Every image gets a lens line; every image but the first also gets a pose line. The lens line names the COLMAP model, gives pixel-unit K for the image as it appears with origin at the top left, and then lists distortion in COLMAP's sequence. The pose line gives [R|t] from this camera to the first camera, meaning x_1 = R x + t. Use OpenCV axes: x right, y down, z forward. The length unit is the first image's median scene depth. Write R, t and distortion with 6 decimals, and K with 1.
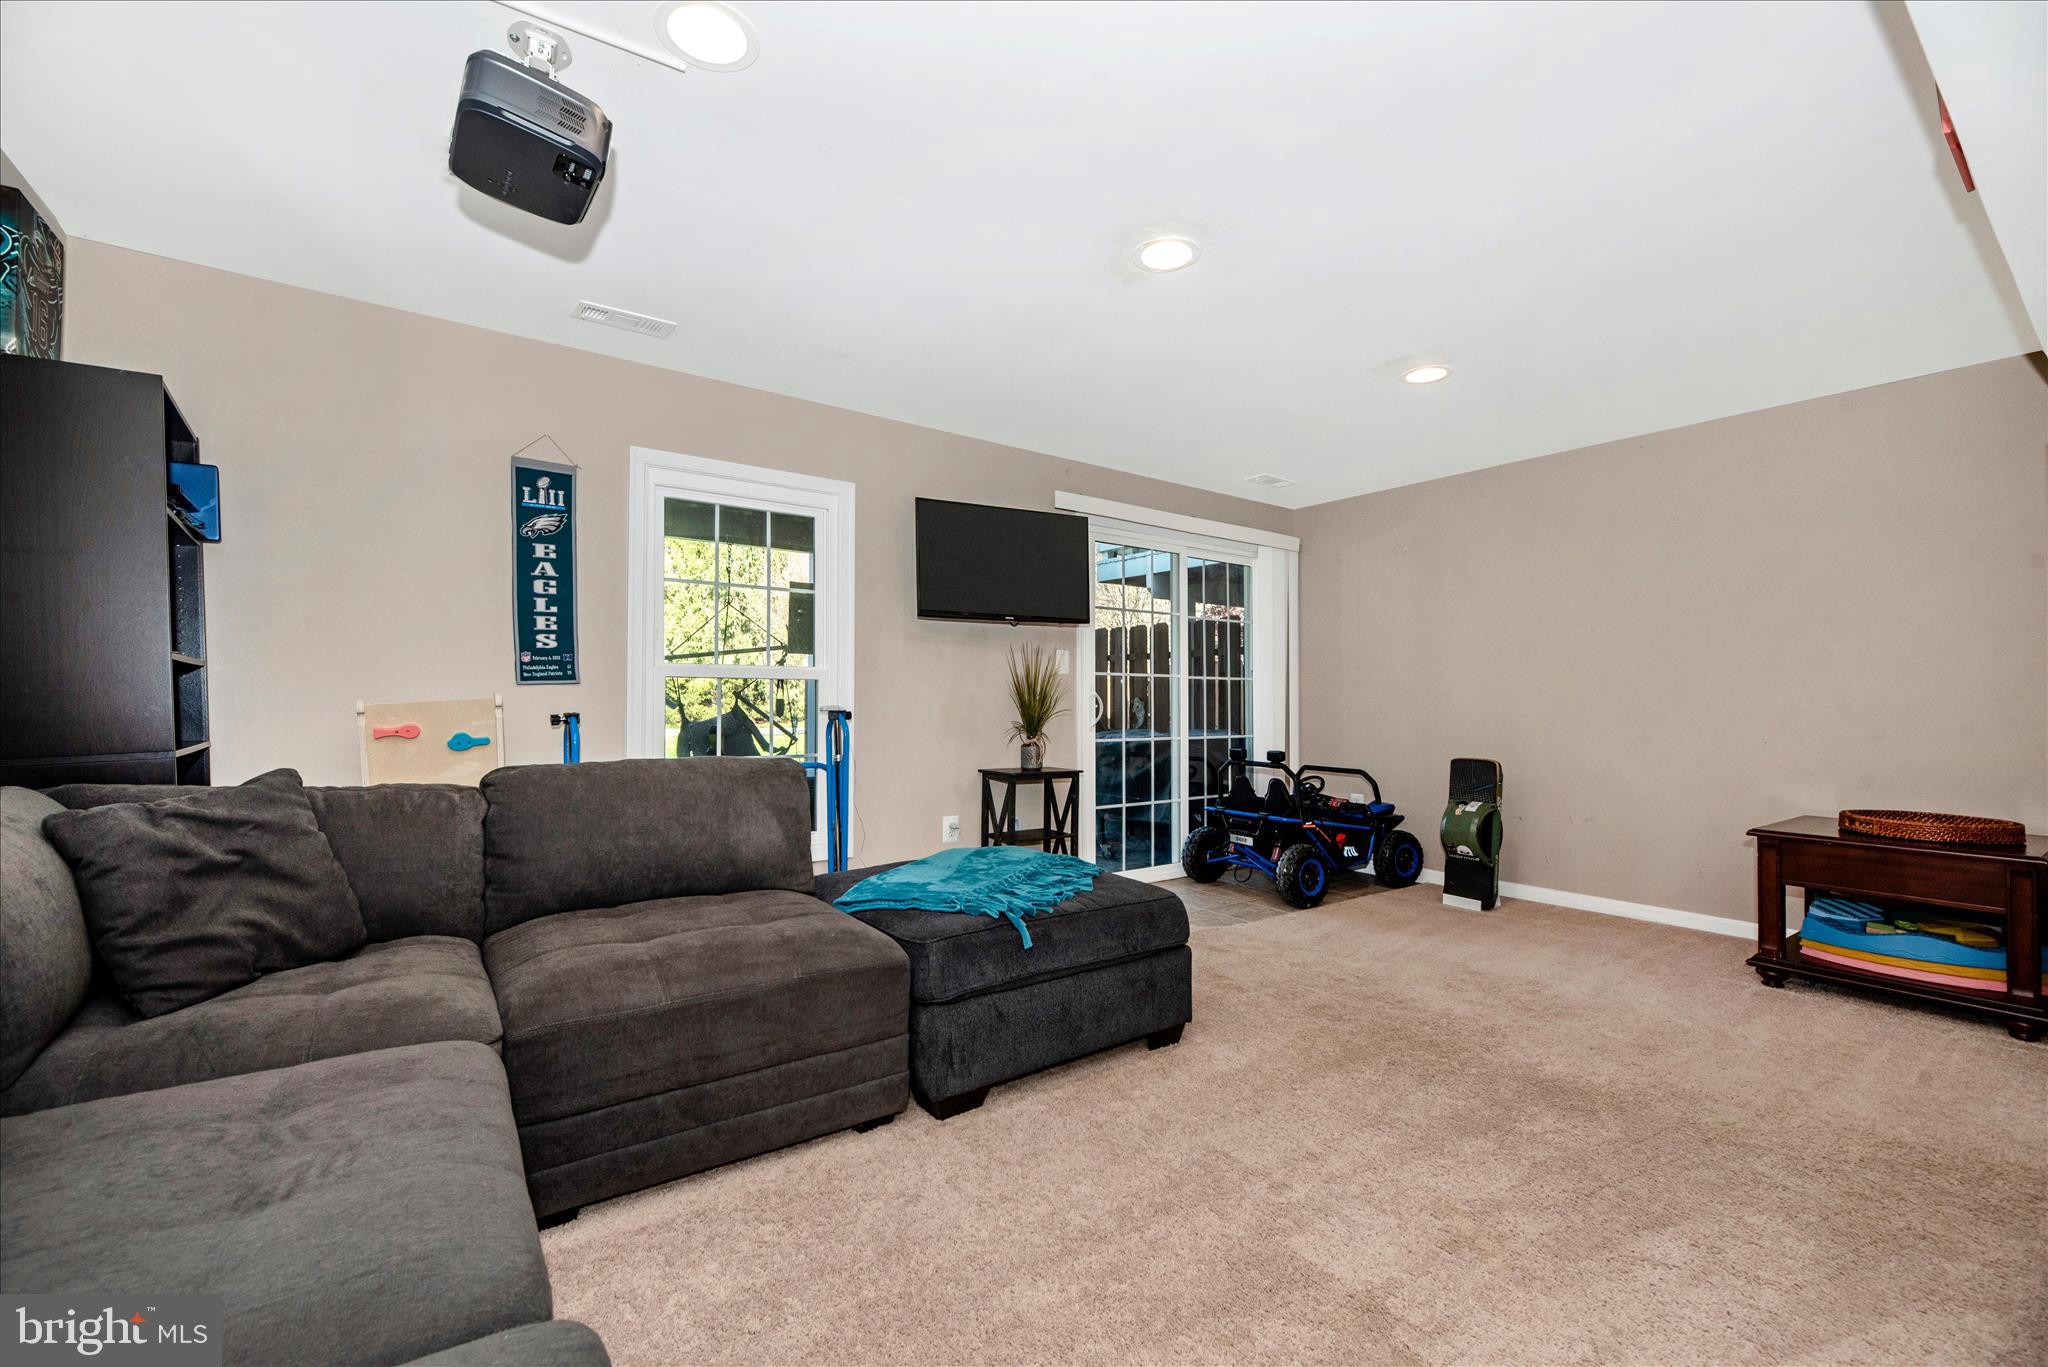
lens RADIAL K [[889.2, 0, 1027.1], [0, 889.2, 685.9], [0, 0, 1]] dist [-0.036652, -0.000188]
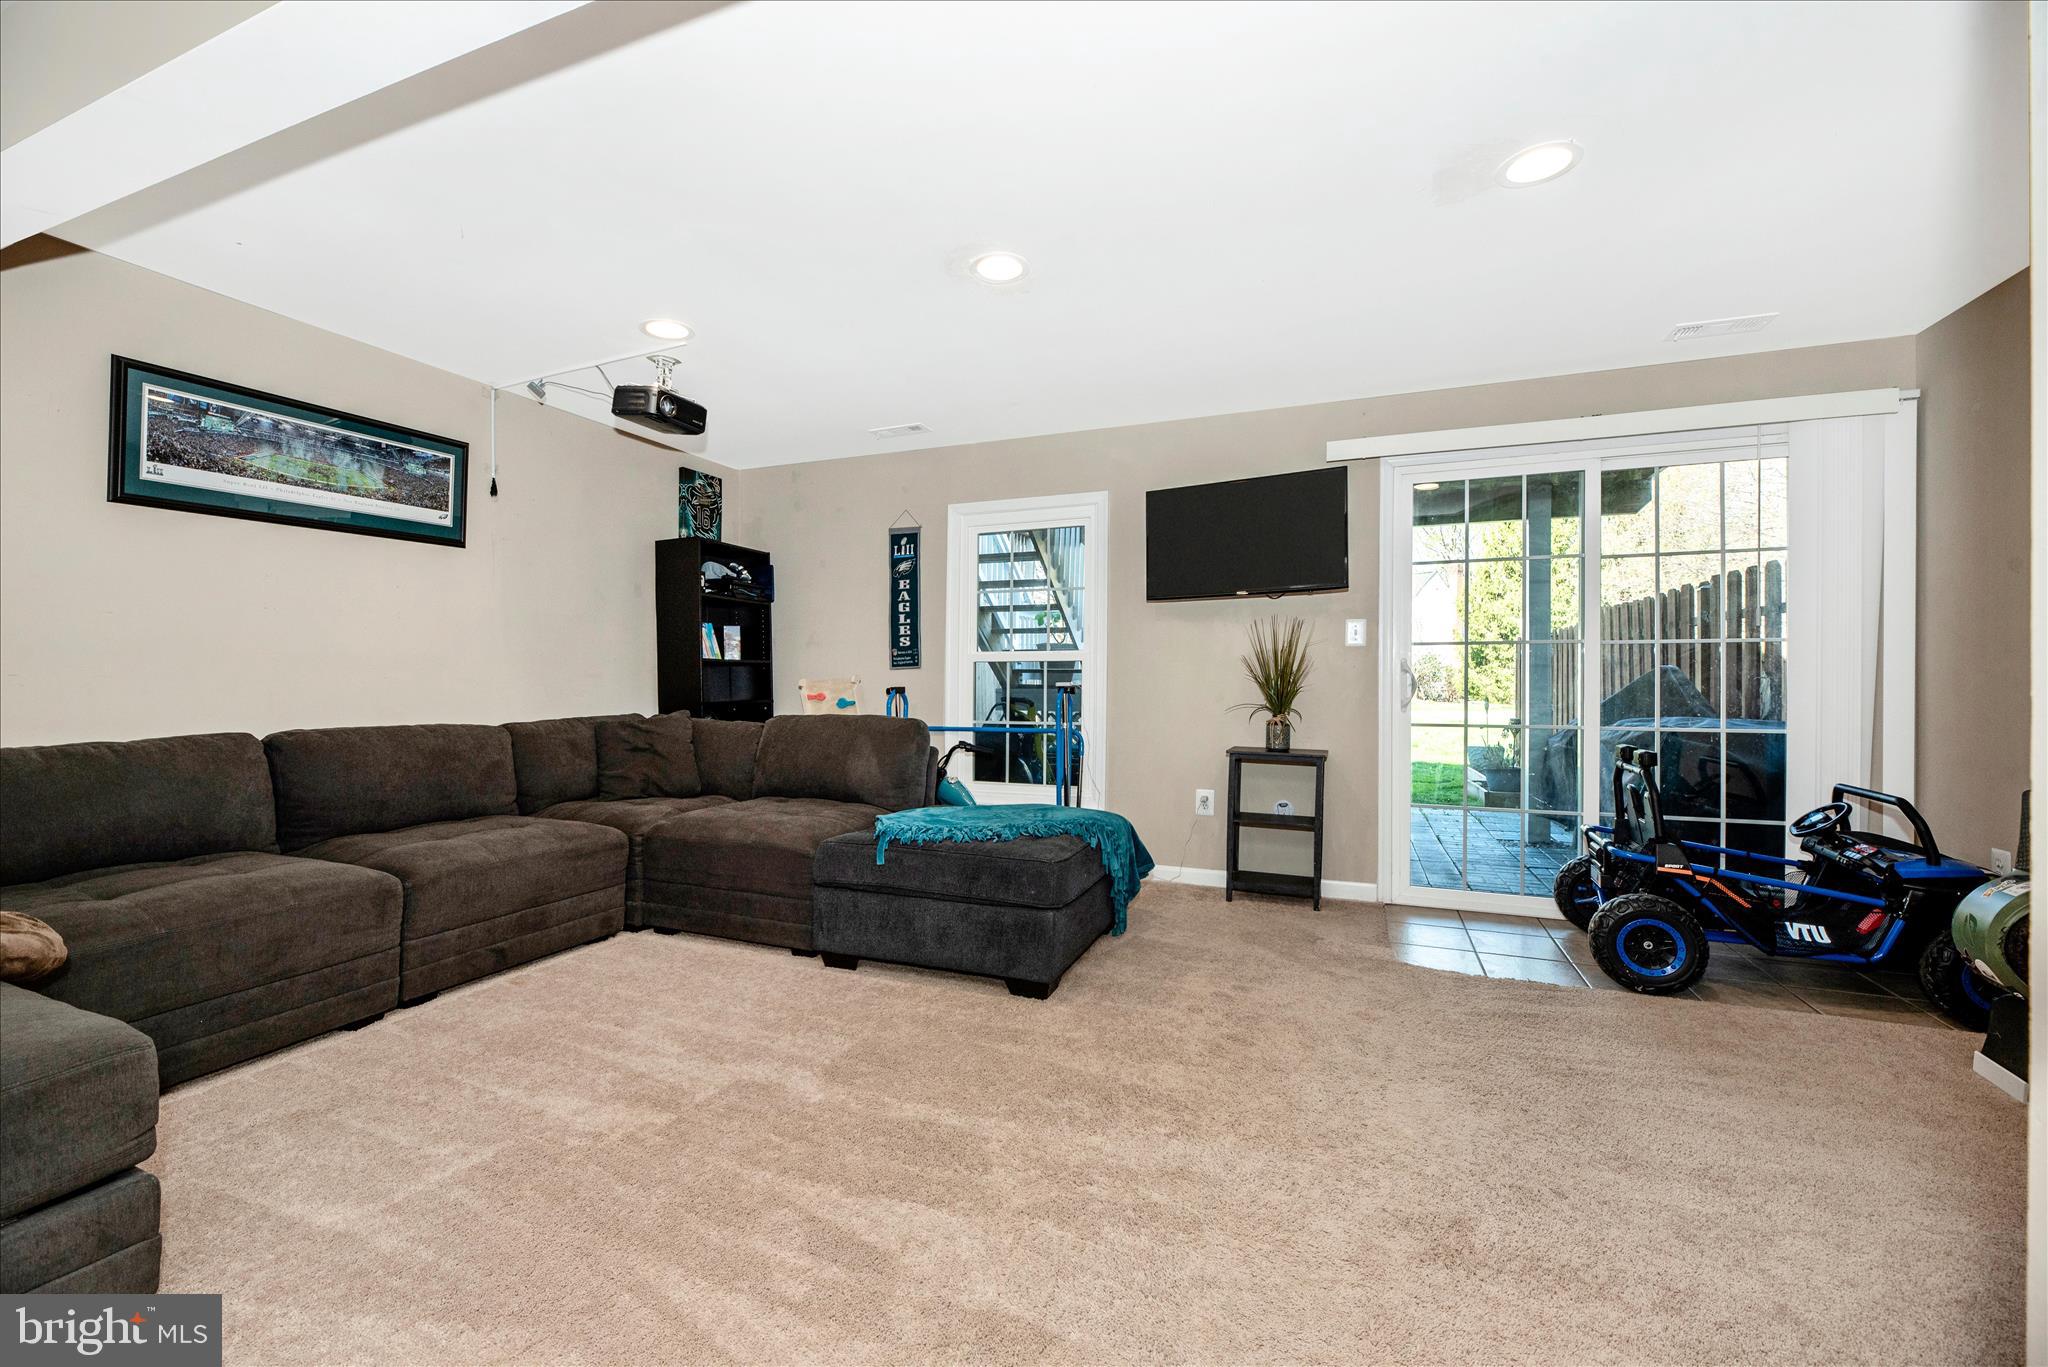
lens RADIAL K [[839.0, 0, 993.5], [0, 839.0, 682.3], [0, 0, 1]] dist [-0.001825, -0.000534]
pose [[0.498742, -0.005510, -0.866733, 0.831147], [0.014116, 0.999899, 0.001766, 0.021714], [0.866636, -0.013116, 0.498769, 0.380870]]
